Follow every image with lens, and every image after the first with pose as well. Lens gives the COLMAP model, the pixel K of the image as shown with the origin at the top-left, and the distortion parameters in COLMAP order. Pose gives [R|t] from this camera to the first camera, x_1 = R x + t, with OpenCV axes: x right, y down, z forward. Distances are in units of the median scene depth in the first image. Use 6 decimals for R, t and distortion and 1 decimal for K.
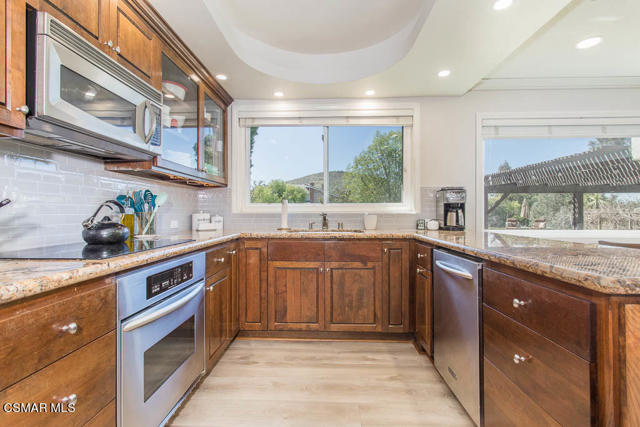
lens RADIAL K [[303.9, 0, 321.3], [0, 303.9, 212.8], [0, 0, 1]] dist [0.000852, 0.000307]
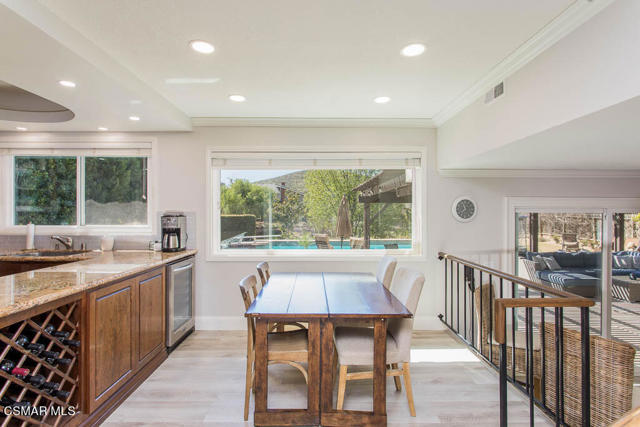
lens RADIAL K [[318.4, 0, 320.9], [0, 318.4, 212.1], [0, 0, 1]] dist [-0.014358, 0.000049]
pose [[0.999092, 0.002241, 0.042541, 0.925657], [-0.002205, 0.999997, -0.000907, -0.088189], [-0.042542, 0.000812, 0.999094, -0.206041]]
